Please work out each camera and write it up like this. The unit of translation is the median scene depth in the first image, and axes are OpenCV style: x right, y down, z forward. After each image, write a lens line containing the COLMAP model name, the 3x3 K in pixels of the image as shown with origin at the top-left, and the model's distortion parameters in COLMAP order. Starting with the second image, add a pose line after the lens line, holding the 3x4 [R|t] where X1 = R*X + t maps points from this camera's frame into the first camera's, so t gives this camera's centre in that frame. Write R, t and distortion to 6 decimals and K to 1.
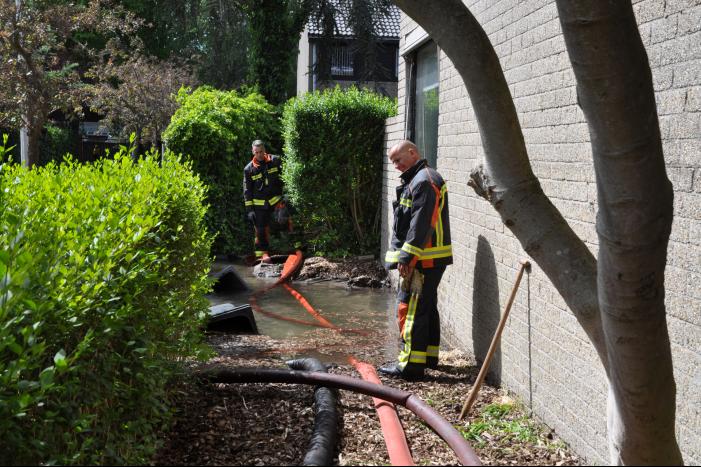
lens RADIAL K [[887.1, 0, 350.6], [0, 887.1, 254.2], [0, 0, 1]] dist [0.076476, 0.006050]
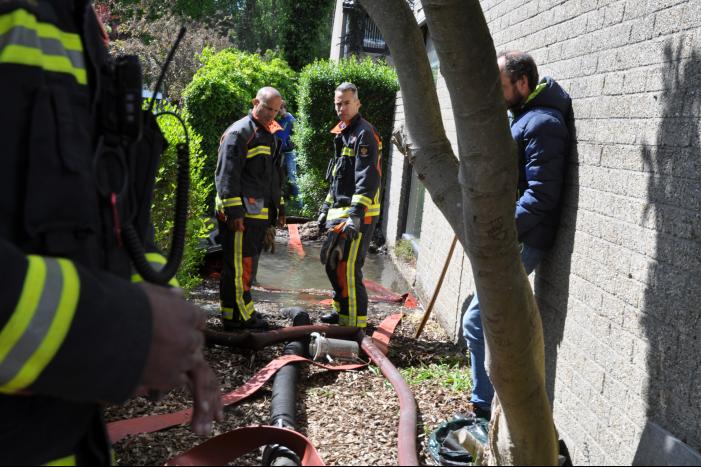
lens RADIAL K [[887.1, 0, 350.6], [0, 887.1, 254.2], [0, 0, 1]] dist [0.076476, 0.006050]
pose [[0.996661, 0.077451, -0.025850, 0.067711], [-0.076662, 0.996599, 0.030231, 0.020281], [0.028104, -0.028148, 0.999209, -0.089277]]
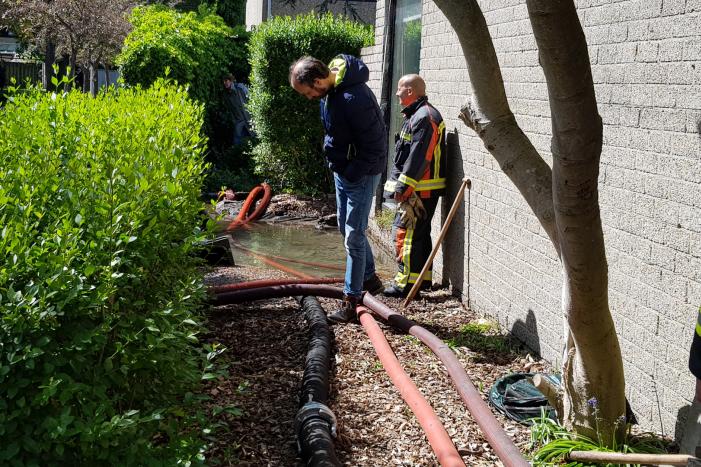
lens RADIAL K [[1041.6, 0, 334.2], [0, 1041.6, 233.4], [0, 0, 1]] dist [0.140760, -0.467208]
pose [[0.999317, 0.018077, 0.032217, -0.051441], [-0.019067, 0.999347, 0.030708, 0.025213], [-0.031641, -0.031301, 0.999009, -0.276967]]
